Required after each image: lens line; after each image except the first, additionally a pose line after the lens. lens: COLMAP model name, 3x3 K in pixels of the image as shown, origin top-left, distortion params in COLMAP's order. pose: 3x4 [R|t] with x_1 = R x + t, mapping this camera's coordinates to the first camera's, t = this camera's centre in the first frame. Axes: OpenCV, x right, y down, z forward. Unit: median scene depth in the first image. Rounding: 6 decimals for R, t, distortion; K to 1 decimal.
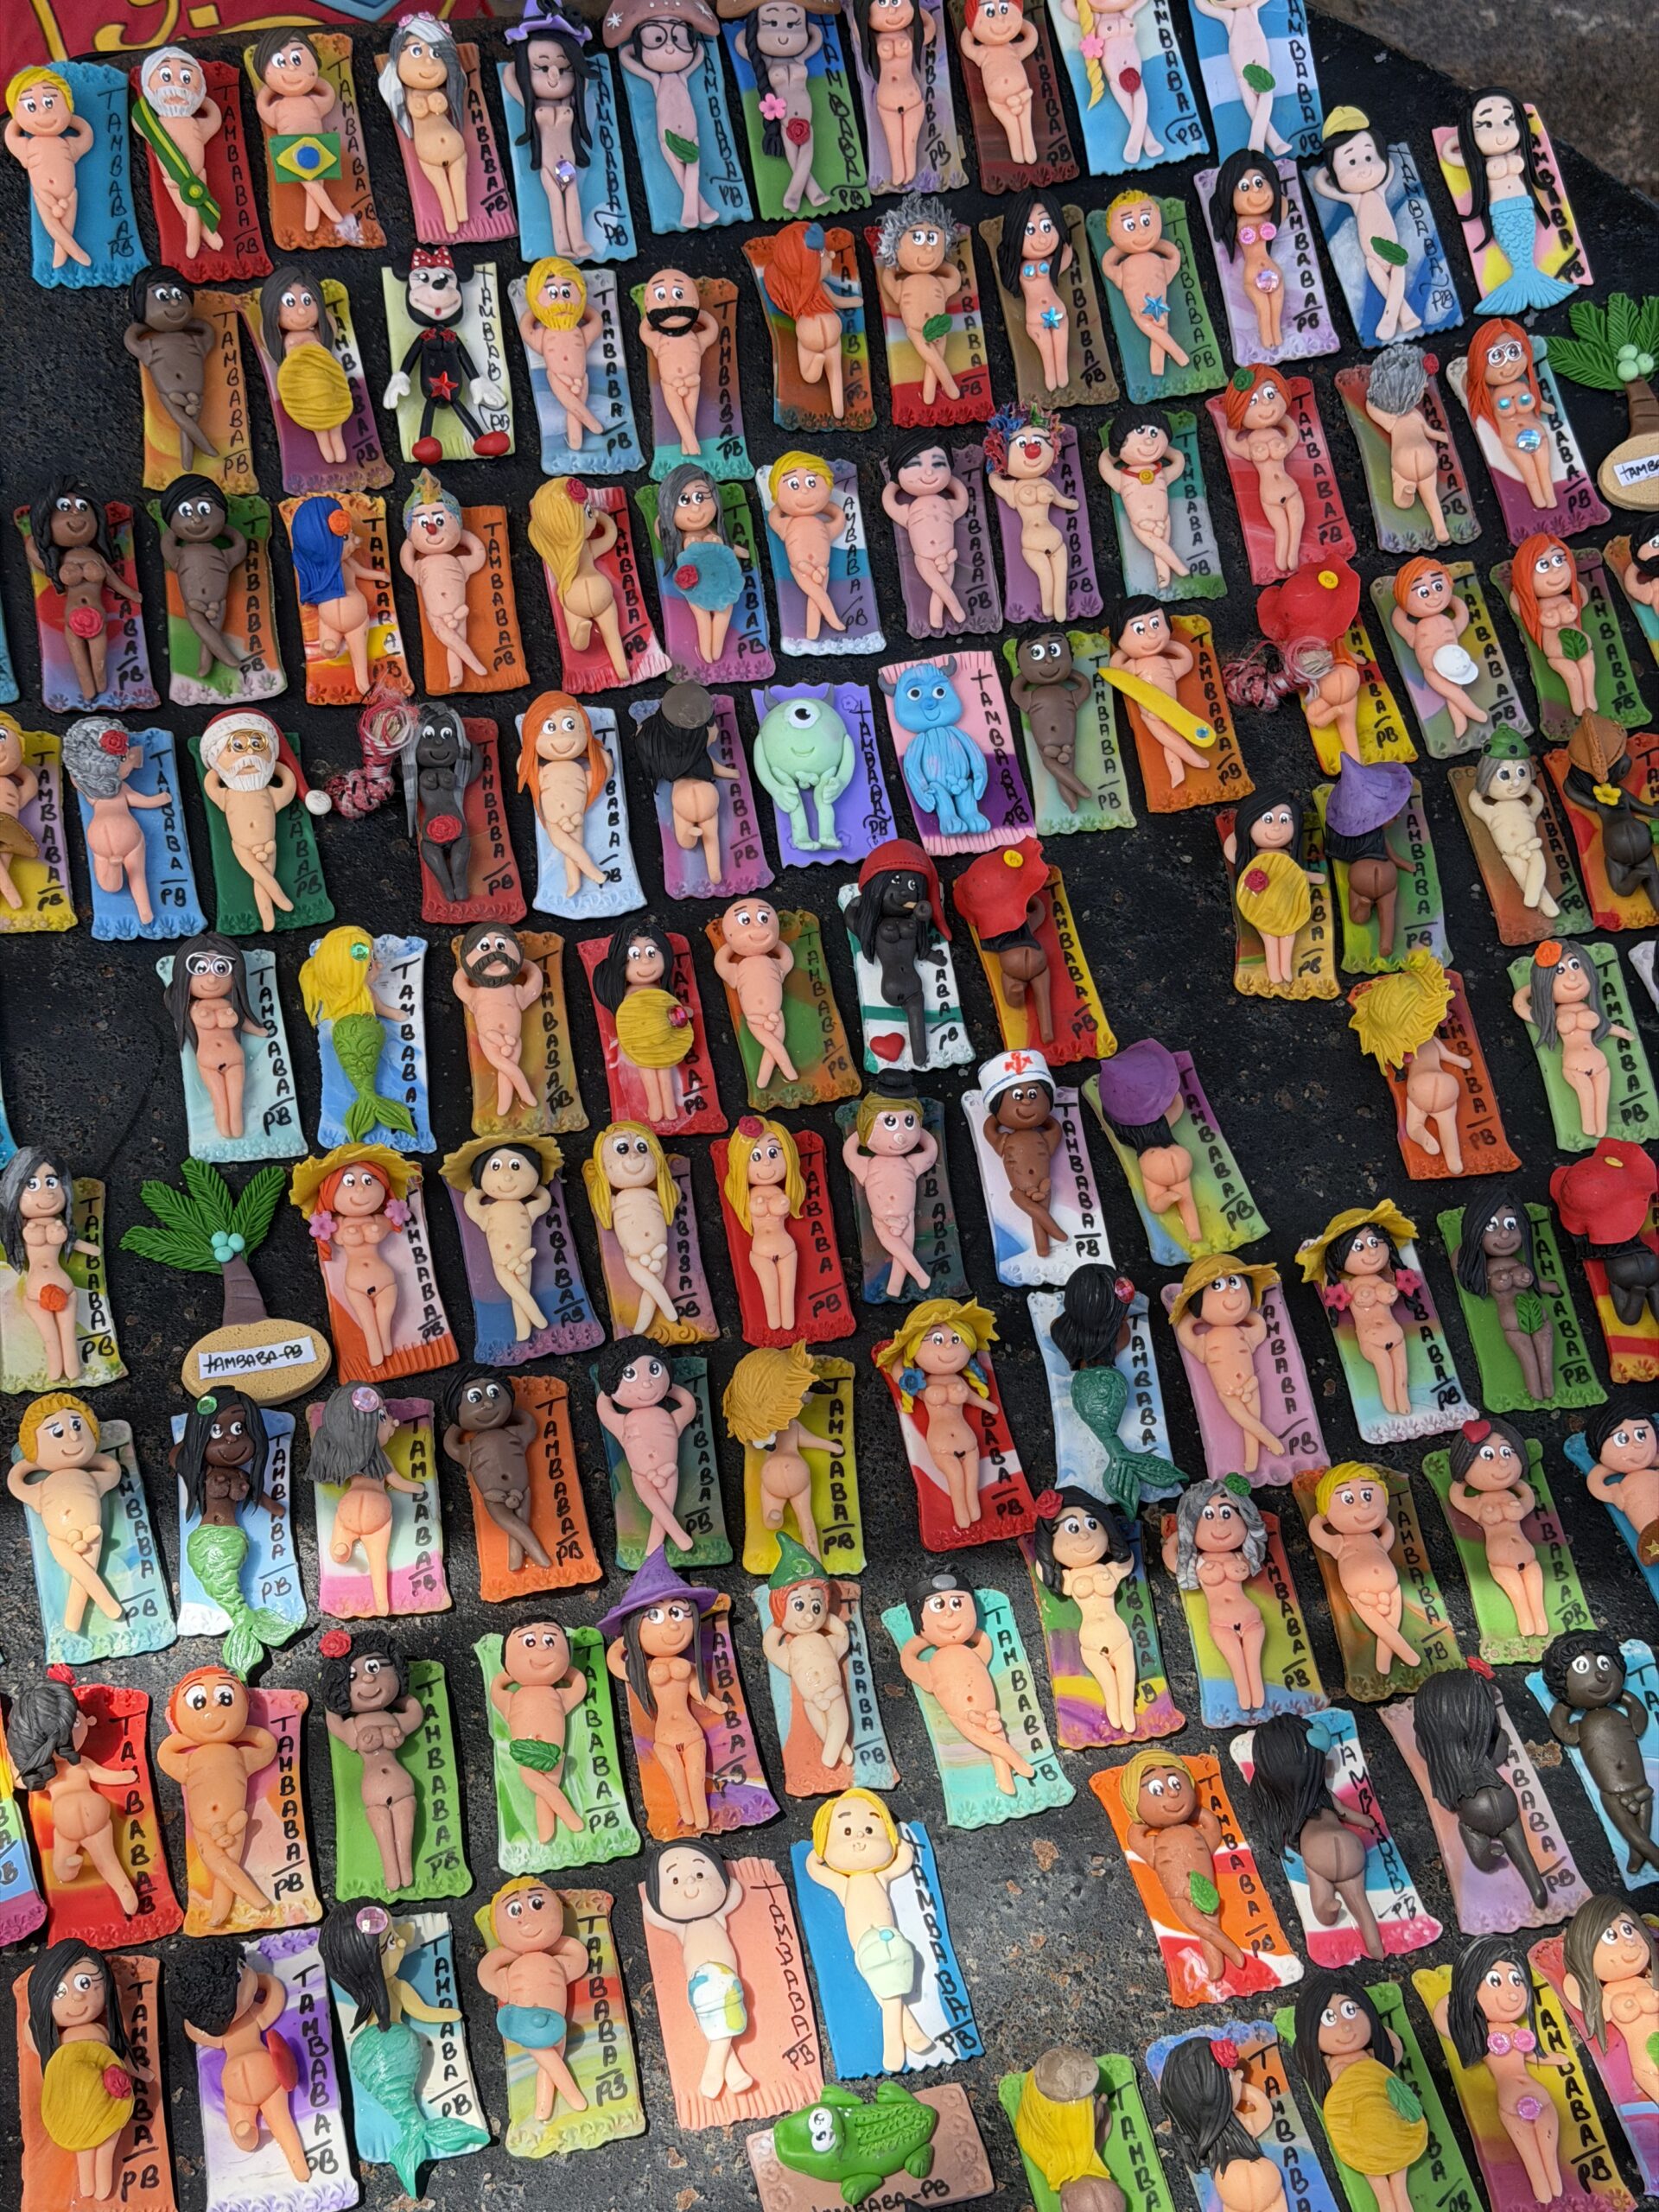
lens RADIAL K [[3167.3, 0, 829.5], [0, 3167.3, 1106.0], [0, 0, 1]] dist [0.210717, -0.501052]
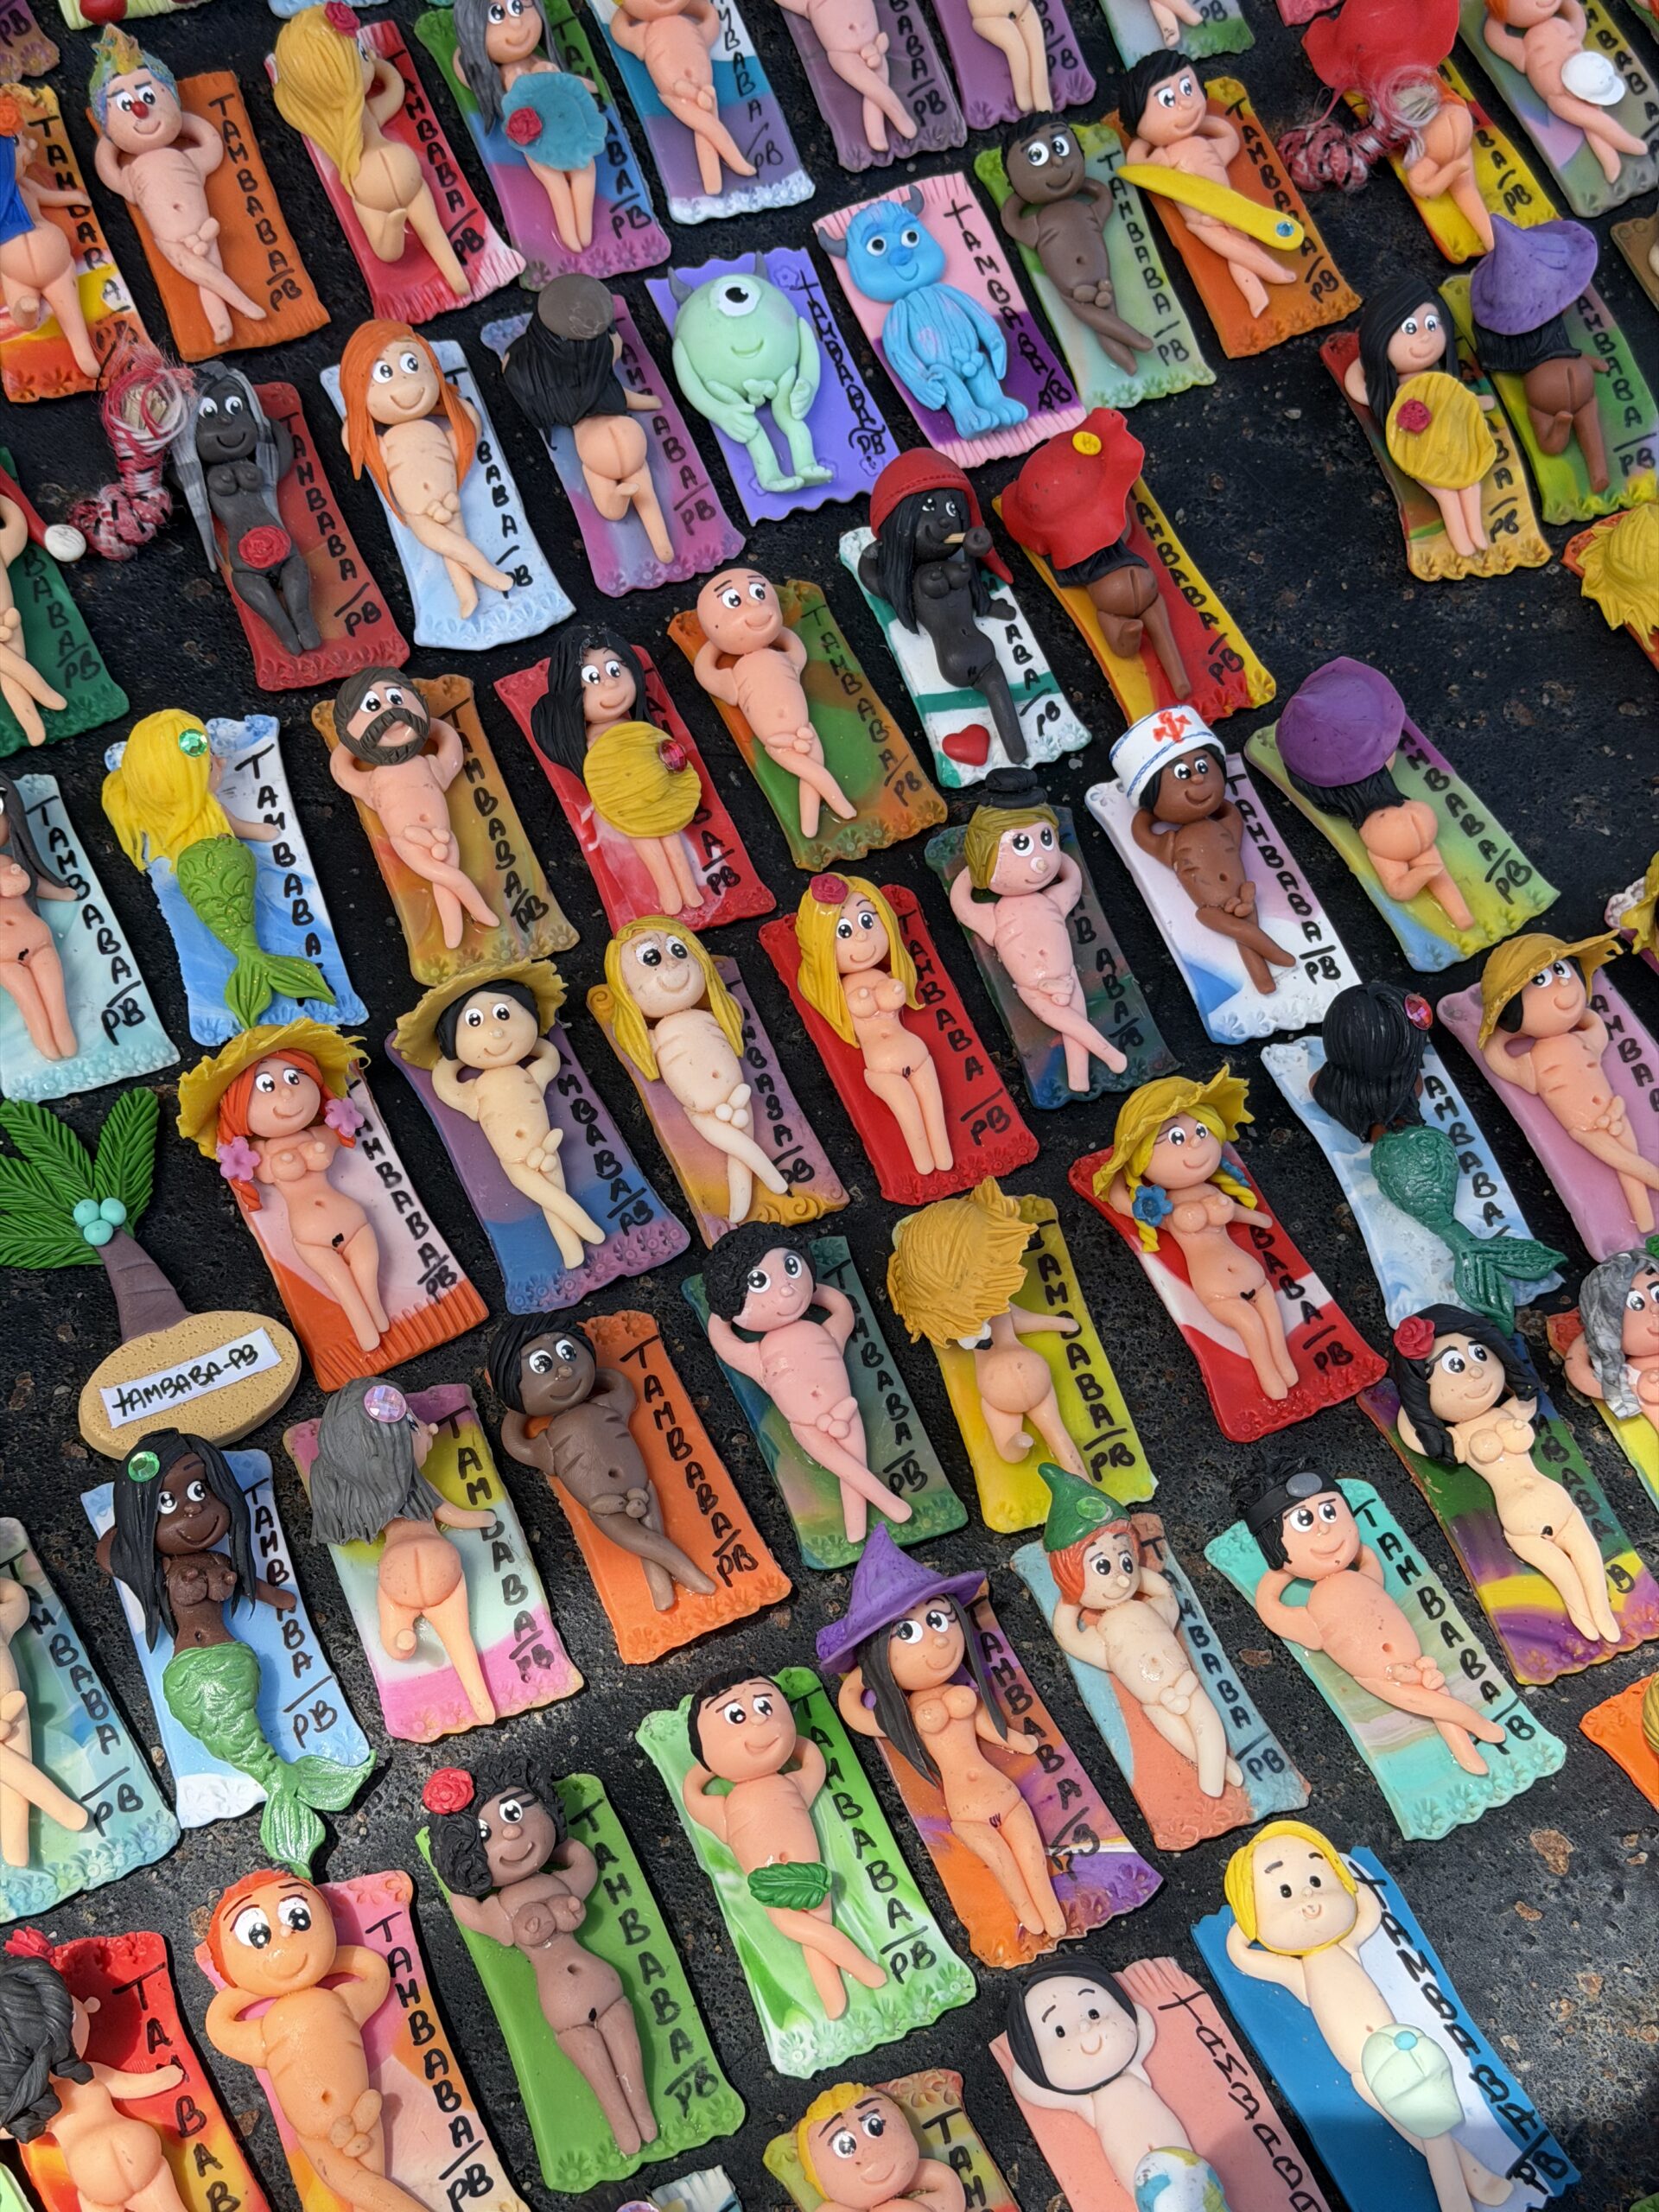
lens RADIAL K [[3167.3, 0, 829.5], [0, 3167.3, 1106.0], [0, 0, 1]] dist [0.210717, -0.501052]
pose [[0.970985, -0.203586, 0.125462, -0.118423], [0.197858, 0.978591, 0.056675, 0.013372], [-0.134314, -0.030207, 0.990478, 0.327417]]
